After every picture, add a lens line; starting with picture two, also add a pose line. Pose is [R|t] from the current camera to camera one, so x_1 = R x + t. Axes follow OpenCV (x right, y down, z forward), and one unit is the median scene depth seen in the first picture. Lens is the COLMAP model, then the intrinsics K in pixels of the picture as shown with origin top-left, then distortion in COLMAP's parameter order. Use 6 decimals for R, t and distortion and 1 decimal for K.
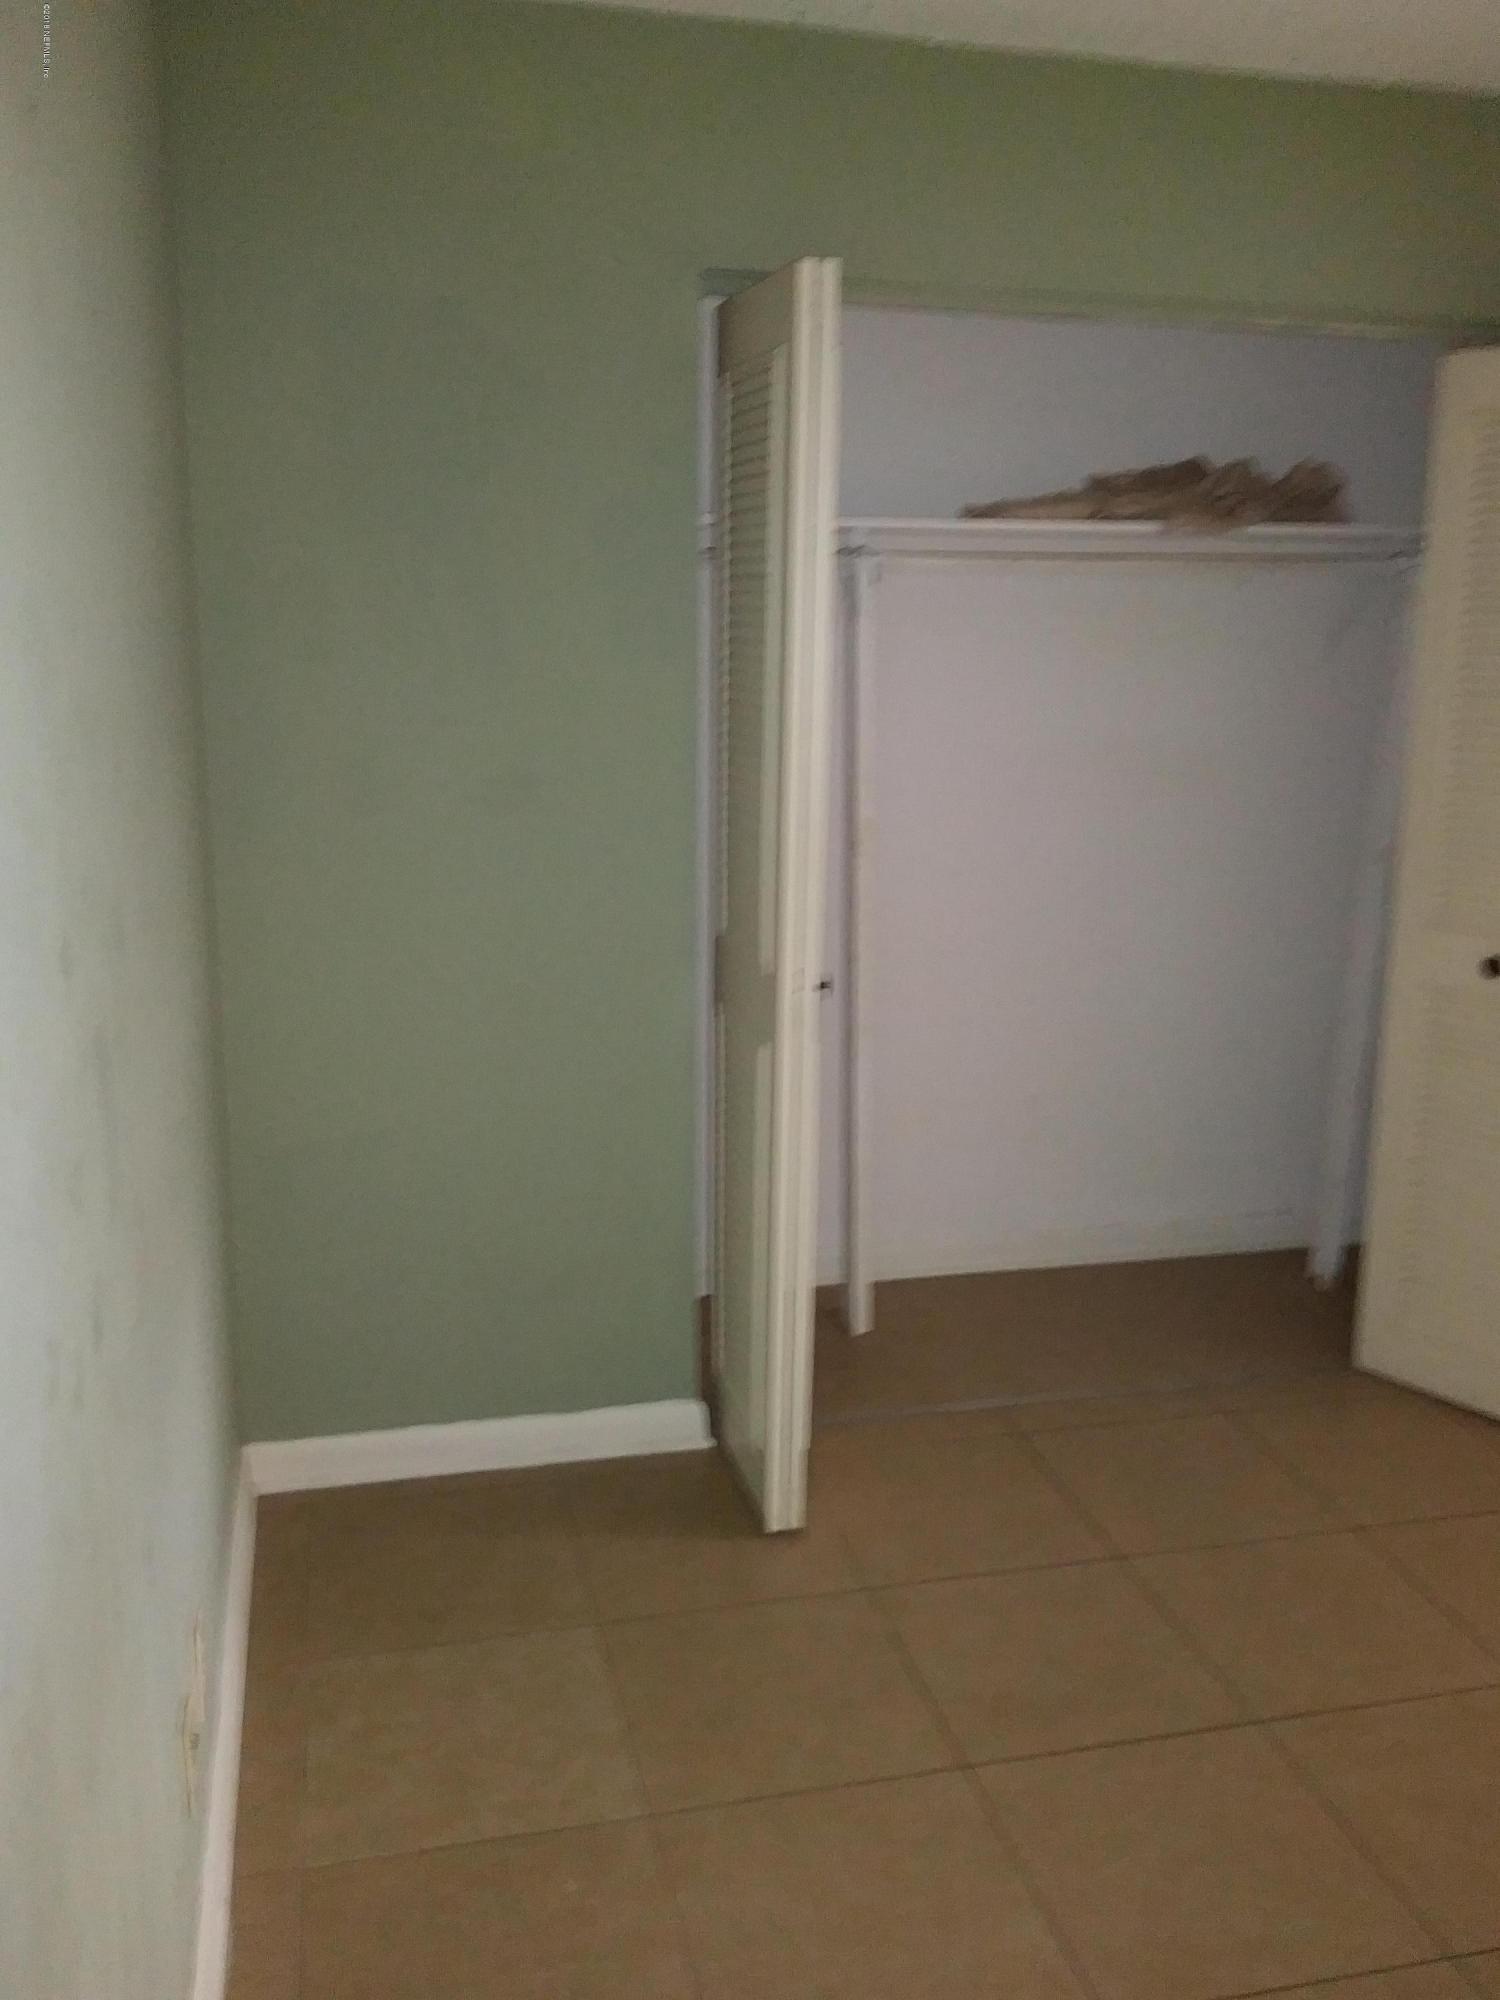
lens RADIAL K [[1773.8, 0, 737.6], [0, 1773.8, 978.2], [0, 0, 1]] dist [0.076628, -0.063344]
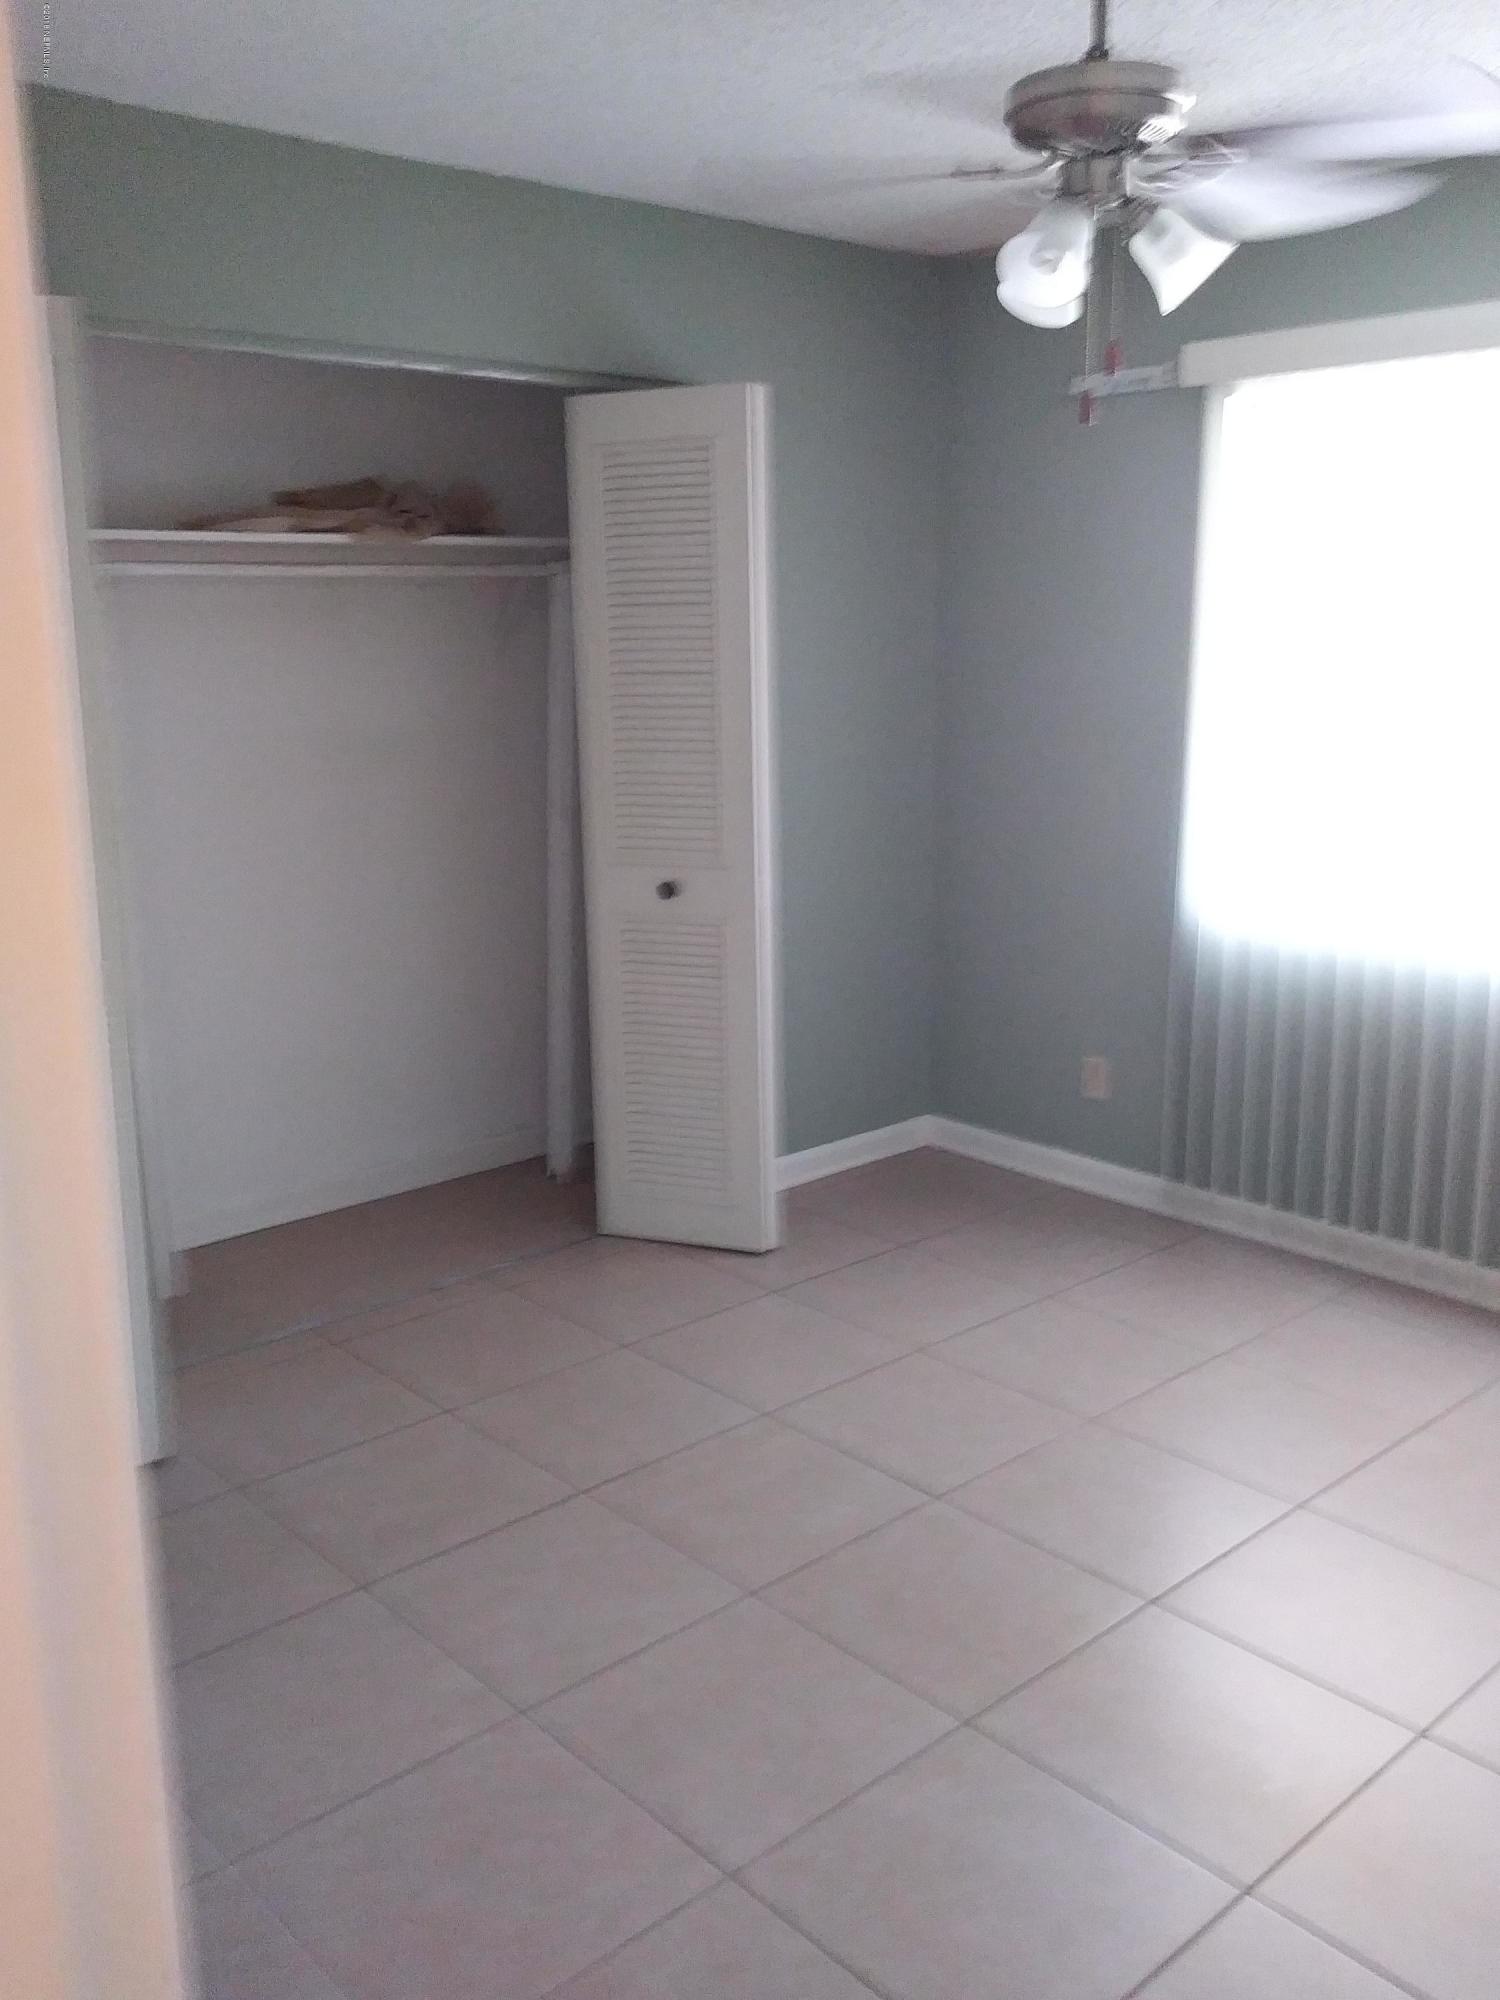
lens RADIAL K [[1773.8, 0, 739.4], [0, 1773.8, 994.3], [0, 0, 1]] dist [0.076628, -0.063344]
pose [[0.880139, -0.127271, 0.457338, -0.106146], [0.128526, 0.991296, 0.028518, 0.035954], [-0.456987, 0.033680, 0.888836, -0.119546]]
